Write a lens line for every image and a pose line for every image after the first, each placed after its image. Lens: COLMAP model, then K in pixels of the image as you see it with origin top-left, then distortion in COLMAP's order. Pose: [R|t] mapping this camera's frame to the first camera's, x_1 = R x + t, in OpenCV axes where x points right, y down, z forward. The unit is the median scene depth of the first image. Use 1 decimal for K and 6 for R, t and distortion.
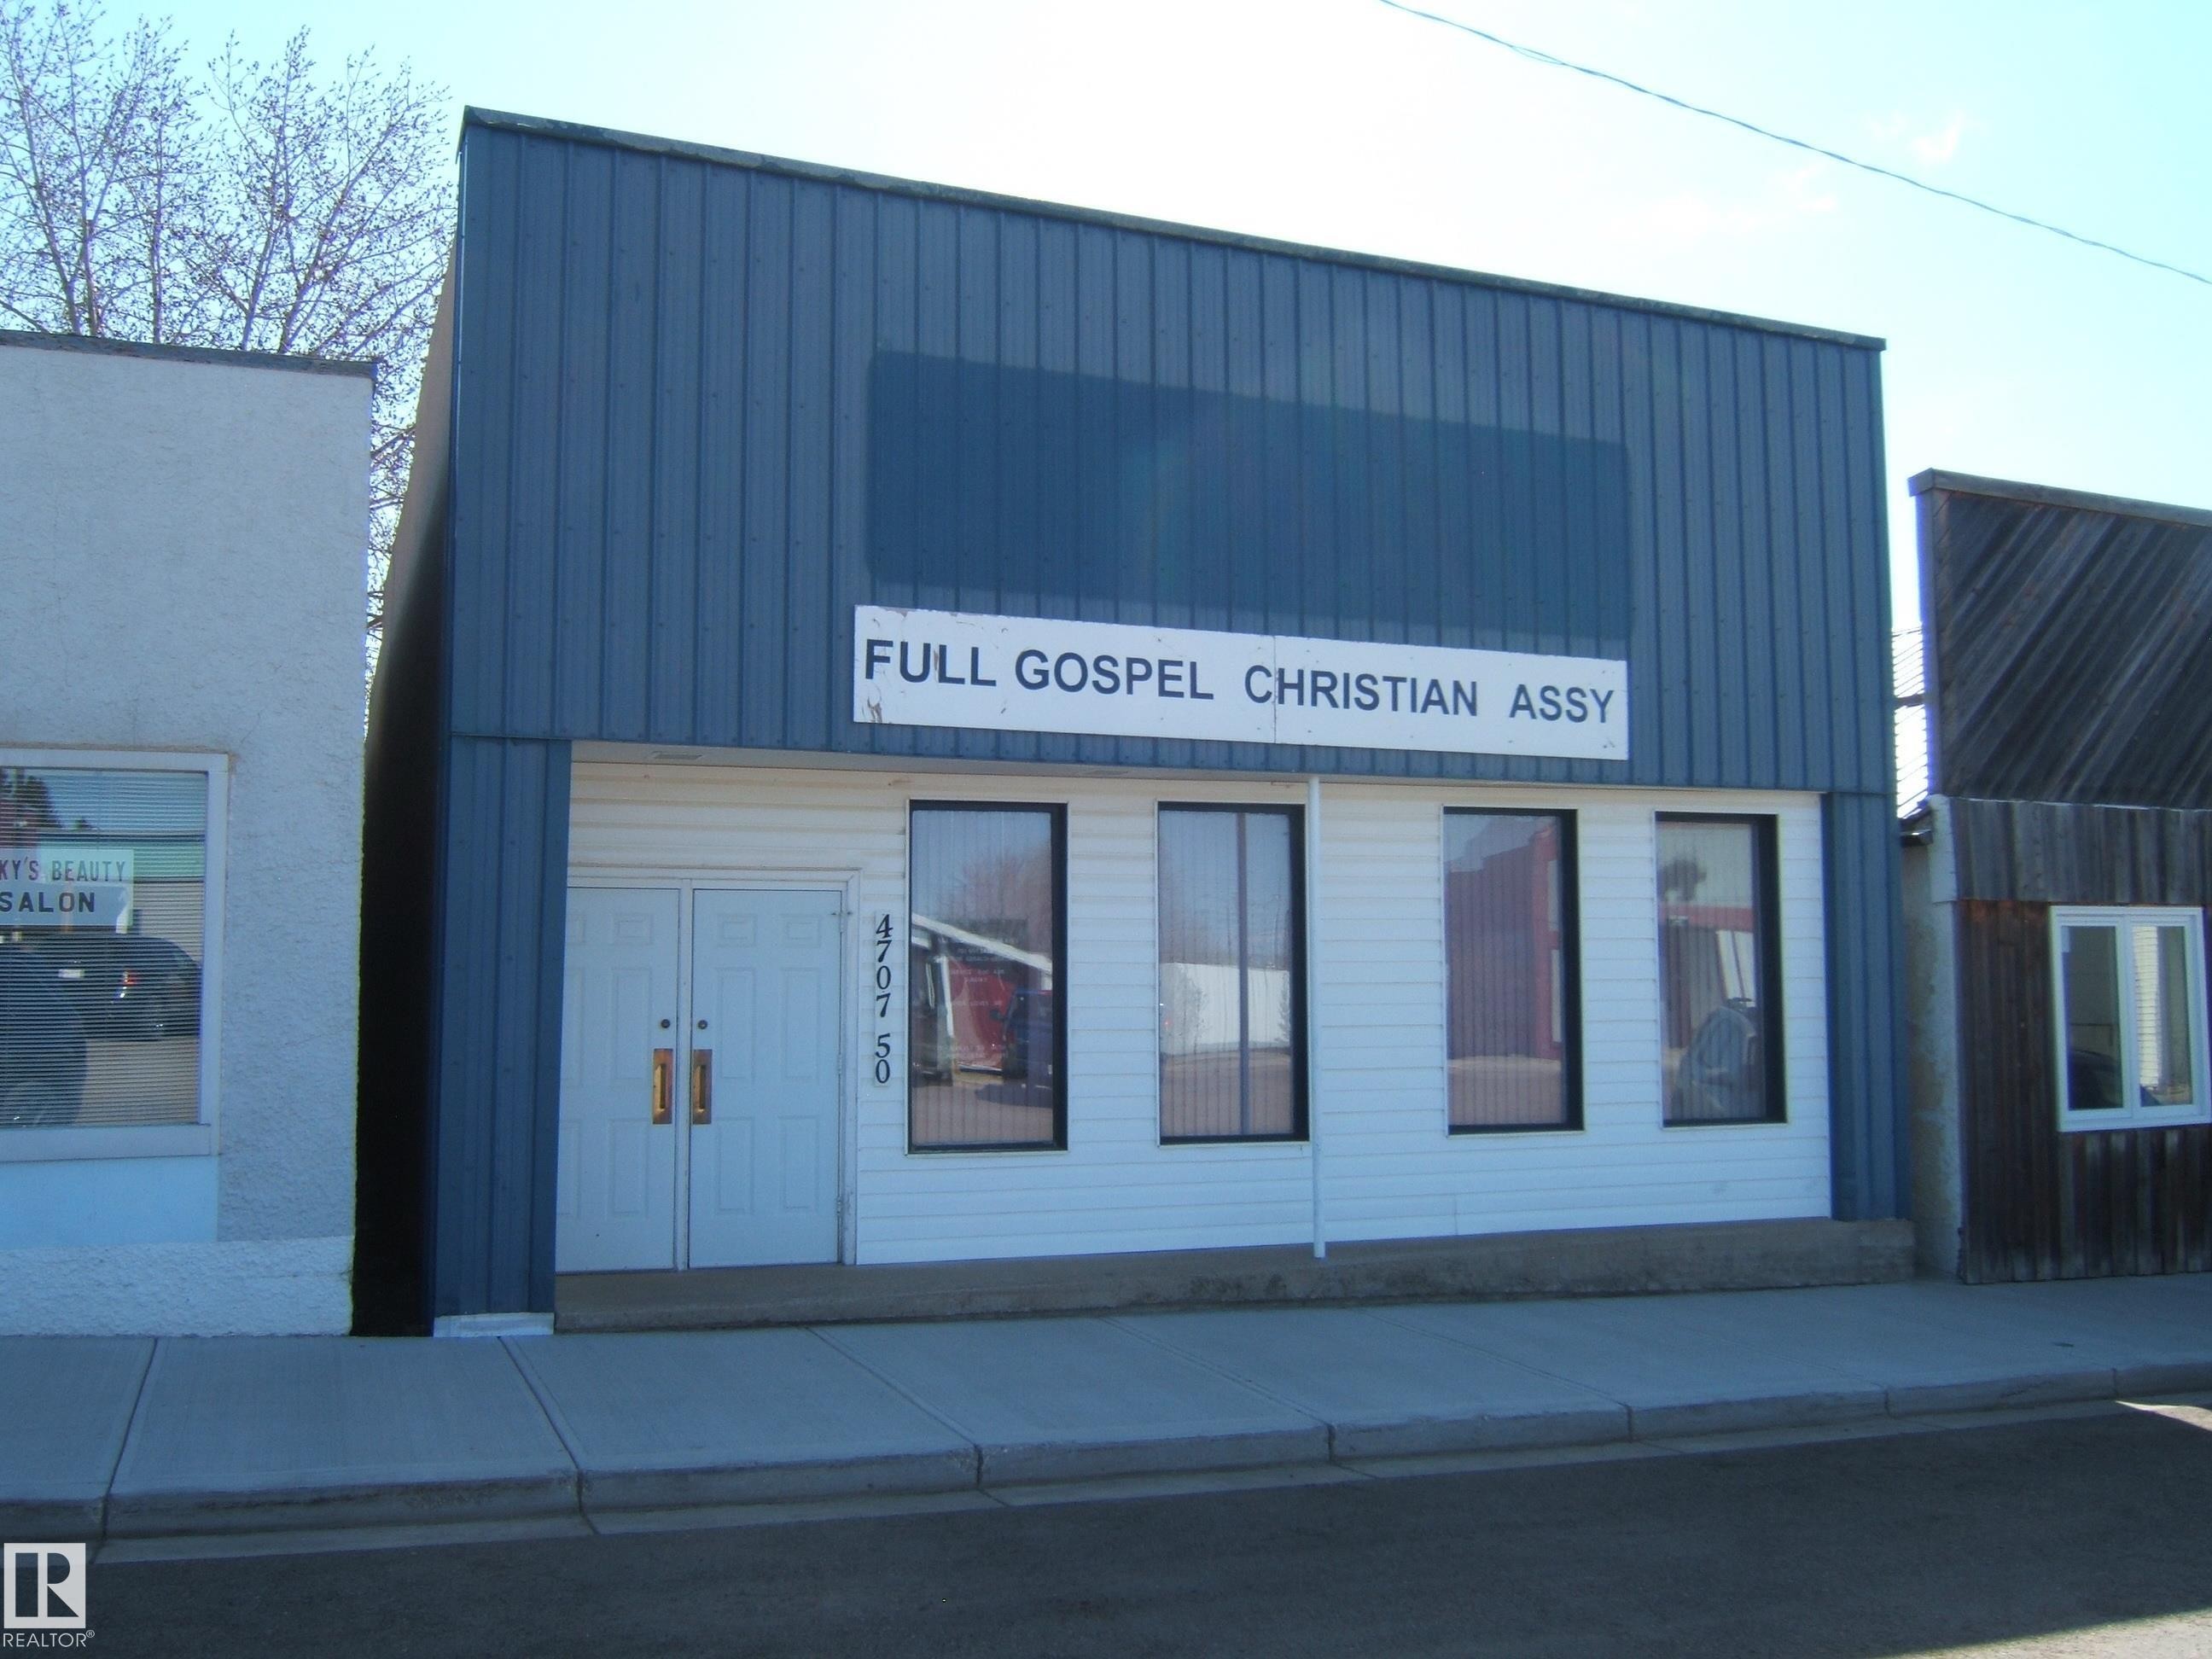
lens RADIAL K [[1921.5, 0, 1106.0], [0, 1921.5, 829.5], [0, 0, 1]] dist [-0.038452, -0.028145]
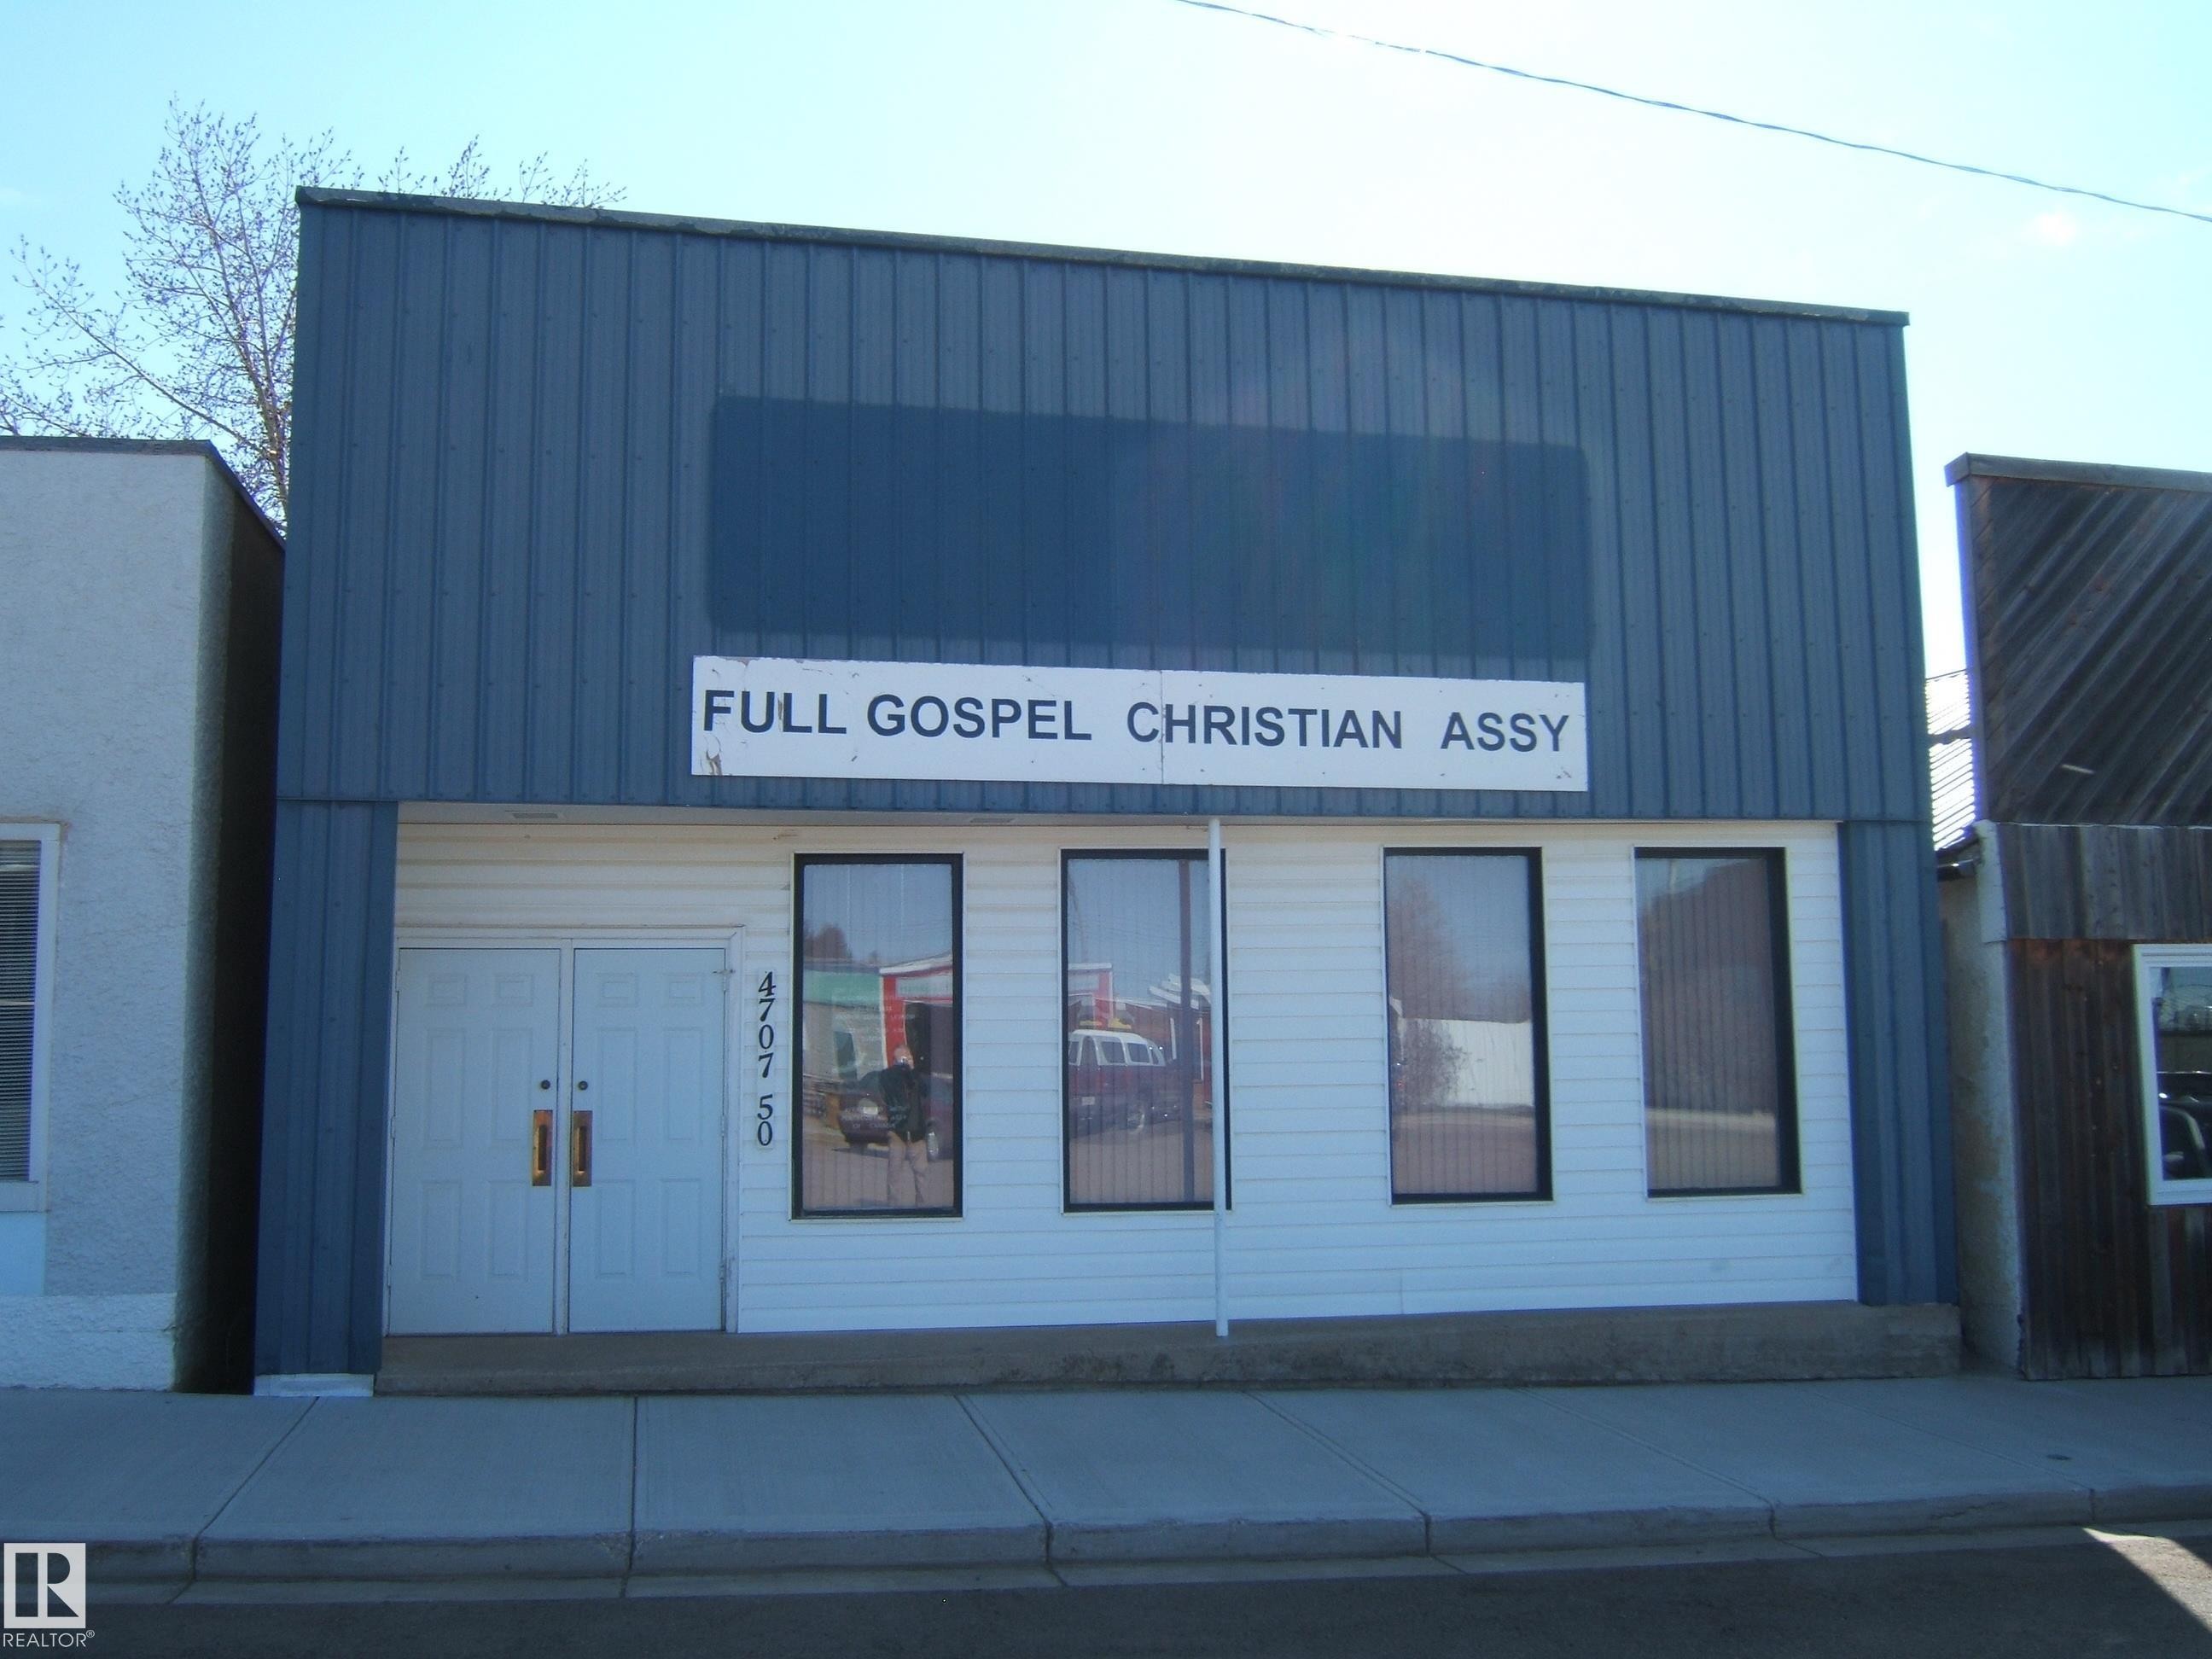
lens RADIAL K [[1921.5, 0, 1106.0], [0, 1921.5, 829.5], [0, 0, 1]] dist [-0.038452, -0.028145]
pose [[0.983076, -0.026633, -0.181254, 0.232012], [0.020950, 0.999229, -0.033194, 0.007944], [0.181998, 0.028835, 0.982876, 0.071783]]
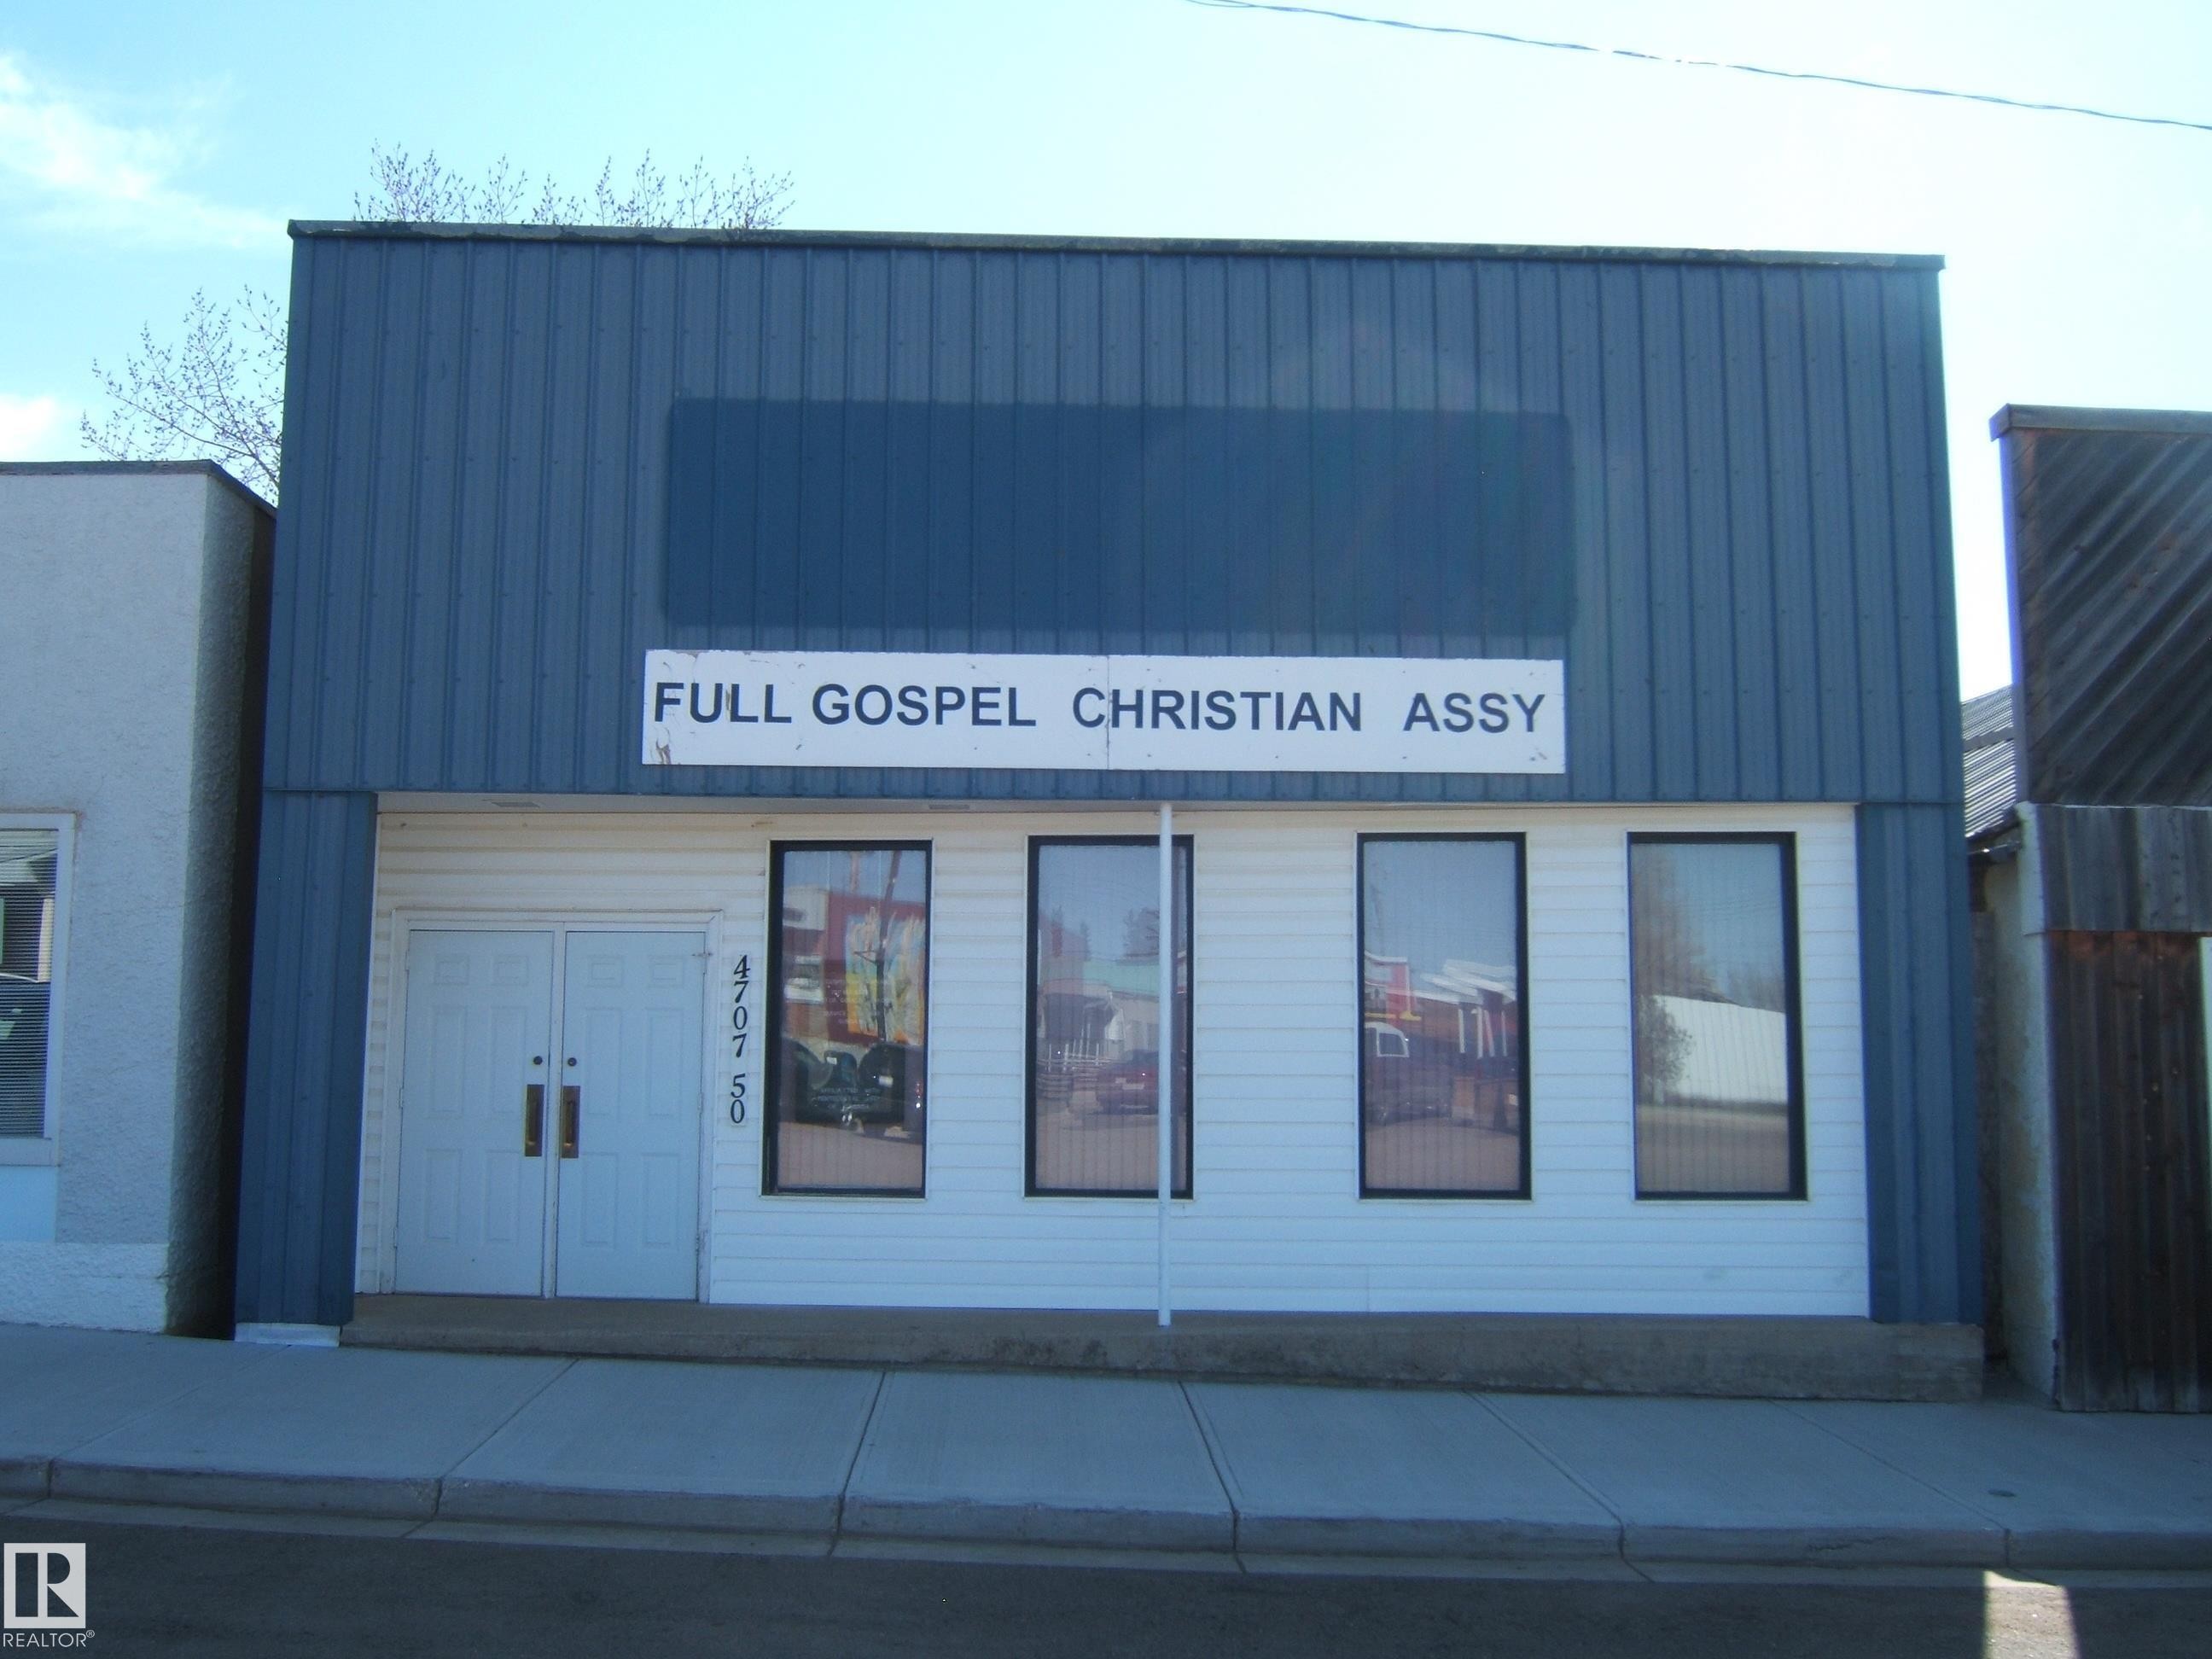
lens RADIAL K [[1921.5, 0, 1106.0], [0, 1921.5, 829.5], [0, 0, 1]] dist [-0.038452, -0.028145]
pose [[0.936790, -0.029483, -0.348648, 0.415404], [0.018713, 0.999239, -0.034221, 0.016465], [0.349391, 0.025533, 0.936629, 0.123296]]
